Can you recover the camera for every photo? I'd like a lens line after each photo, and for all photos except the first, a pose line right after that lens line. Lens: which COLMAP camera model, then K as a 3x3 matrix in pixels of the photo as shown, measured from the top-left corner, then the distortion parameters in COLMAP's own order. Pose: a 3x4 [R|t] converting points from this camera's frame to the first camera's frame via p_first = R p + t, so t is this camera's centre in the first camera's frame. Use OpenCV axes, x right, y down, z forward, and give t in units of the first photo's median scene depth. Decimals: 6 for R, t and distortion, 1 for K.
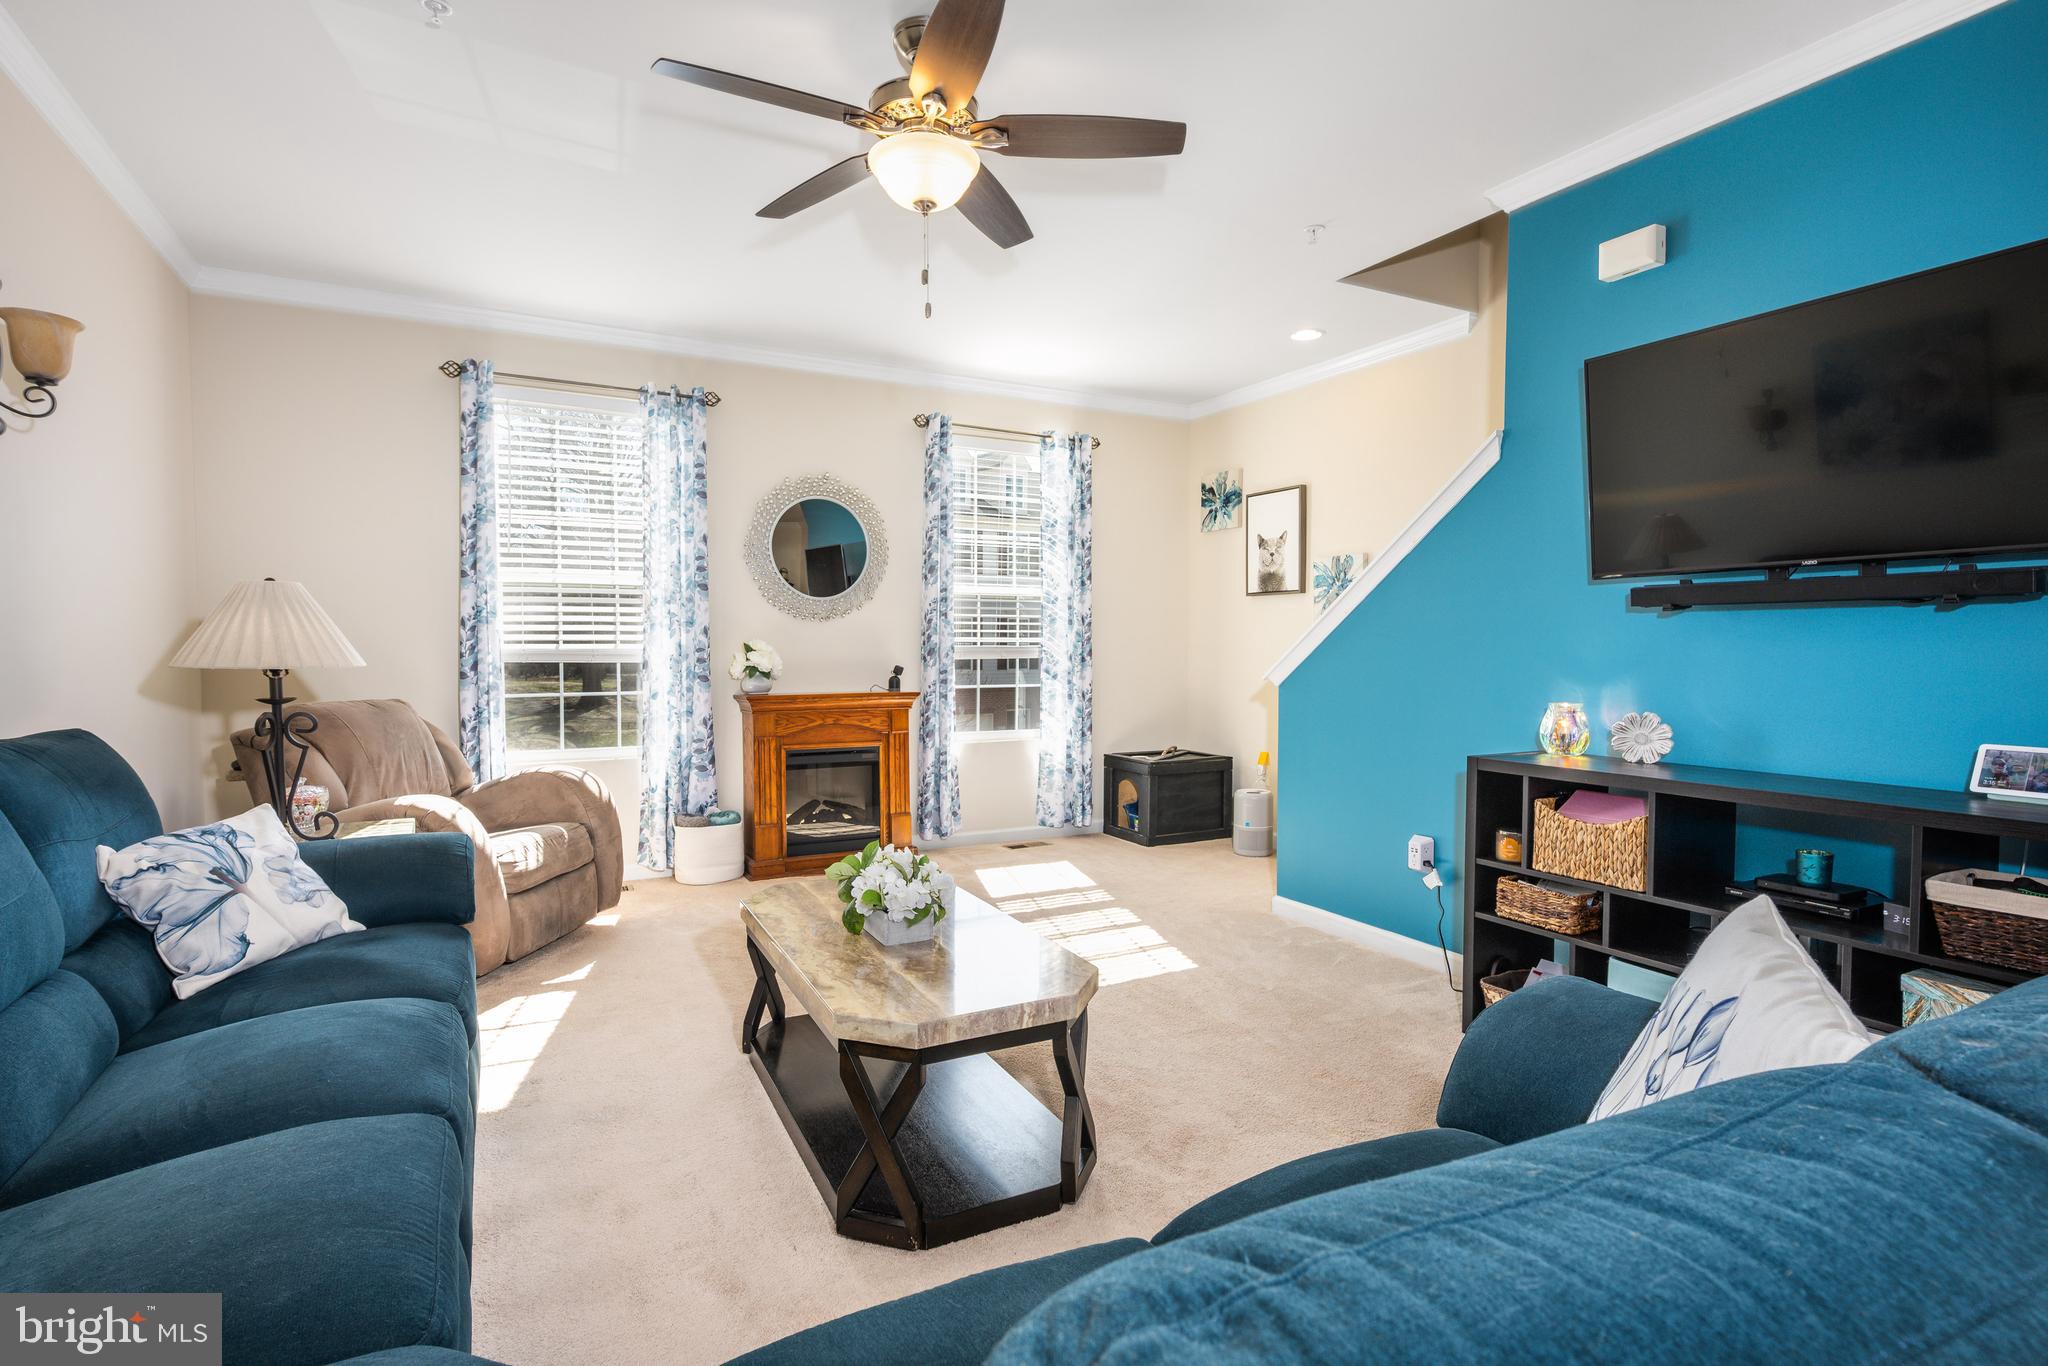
lens RADIAL K [[988.7, 0, 1034.1], [0, 988.7, 682.9], [0, 0, 1]] dist [-0.002563, 0.003017]
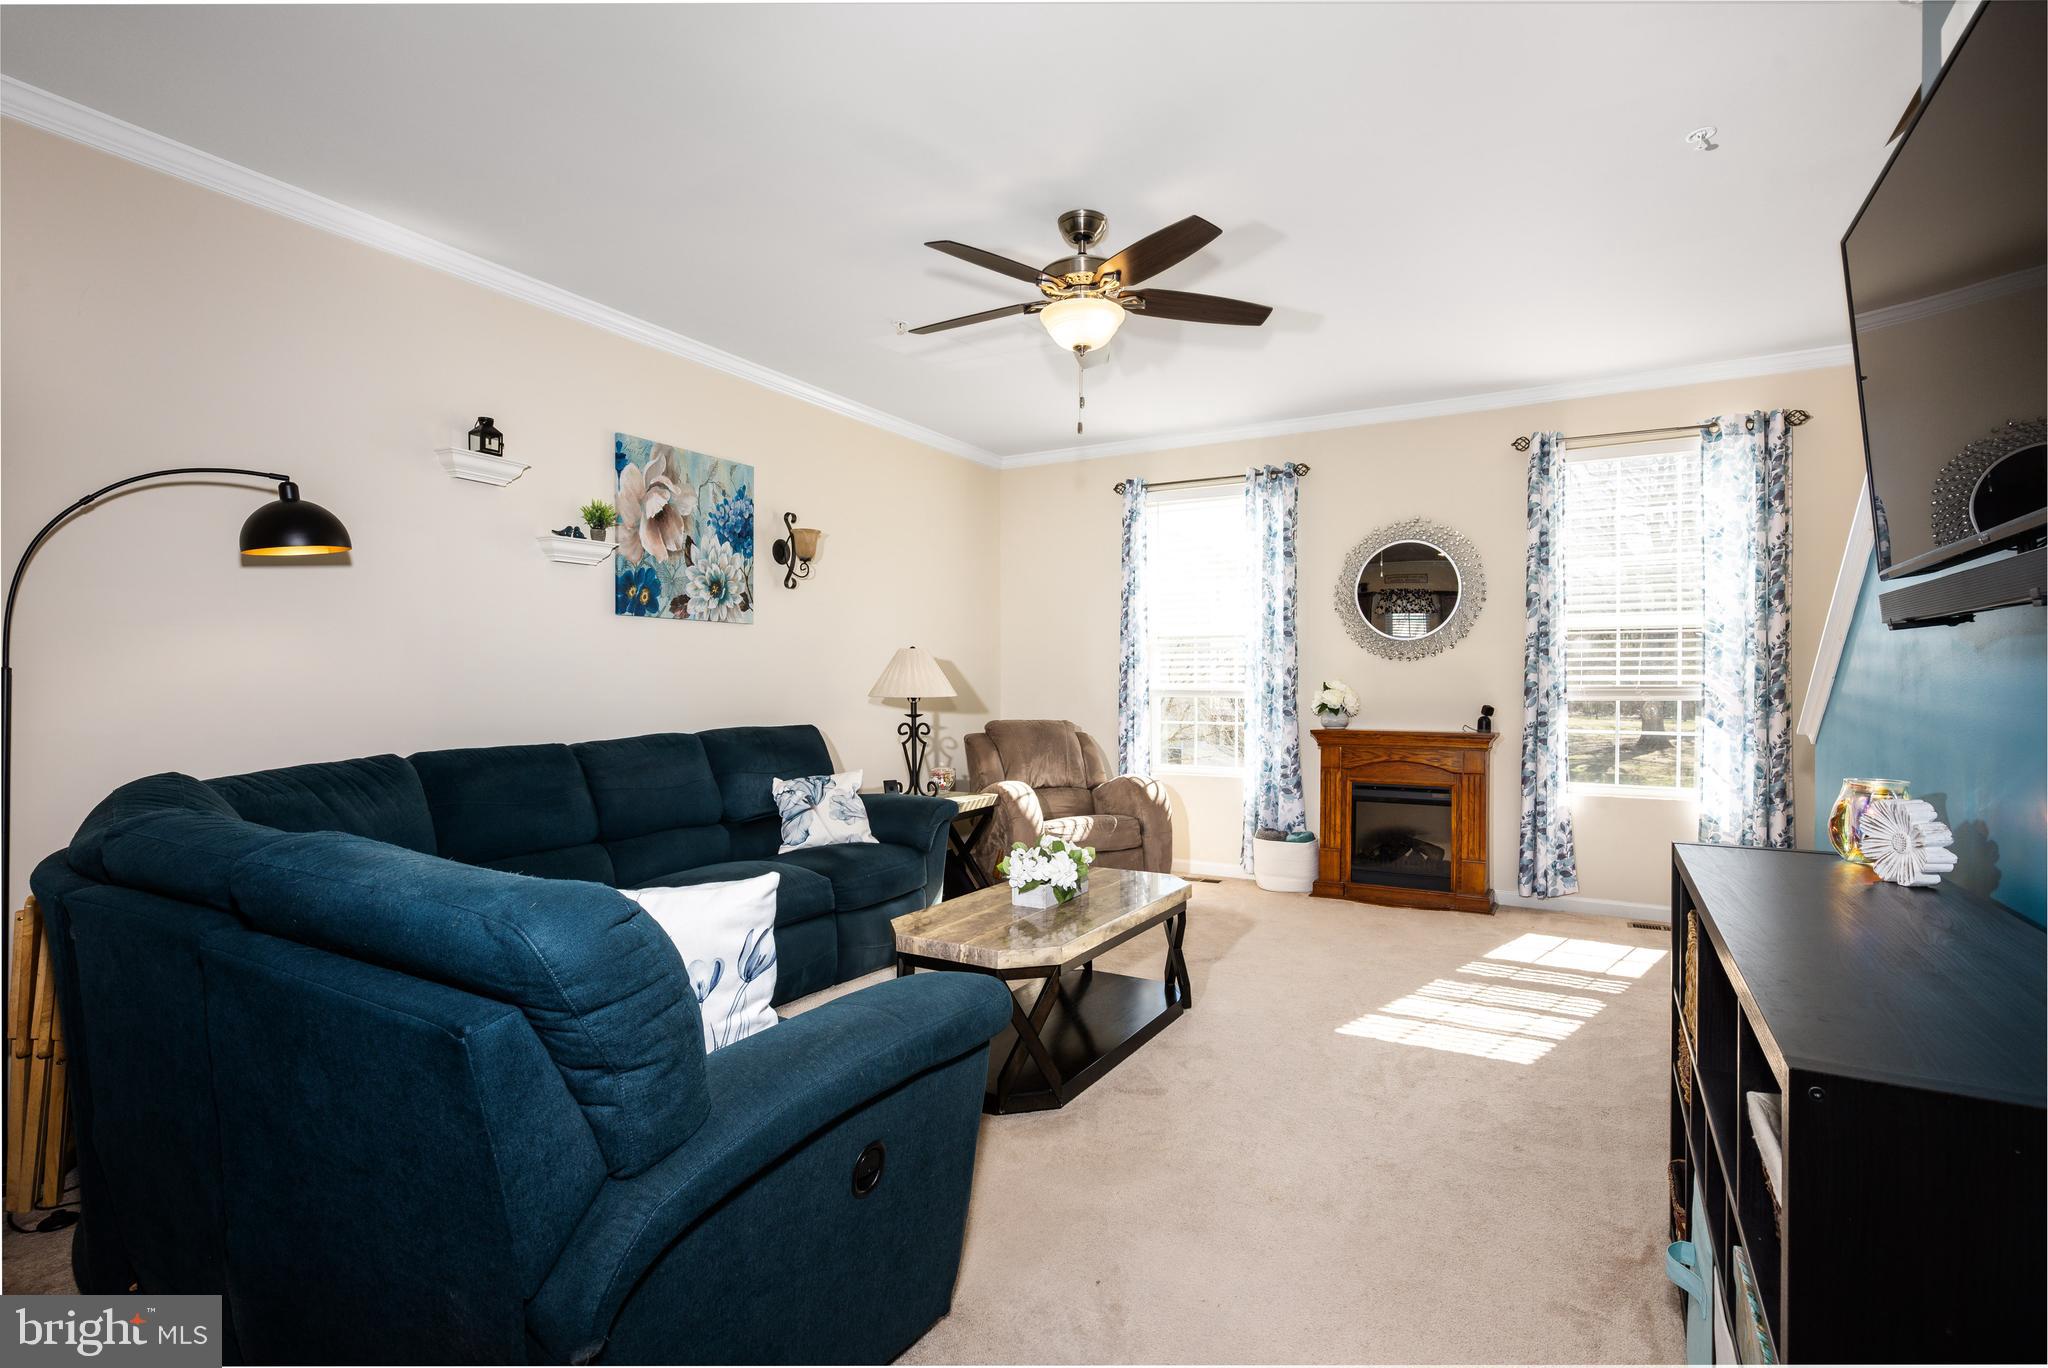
lens RADIAL K [[988.7, 0, 1023.2], [0, 988.7, 692.8], [0, 0, 1]] dist [-0.002563, 0.003017]
pose [[0.533338, 0.008770, -0.845857, 0.466374], [-0.031739, 0.999450, -0.009650, -0.007027], [0.845307, 0.031993, 0.533322, 0.122809]]
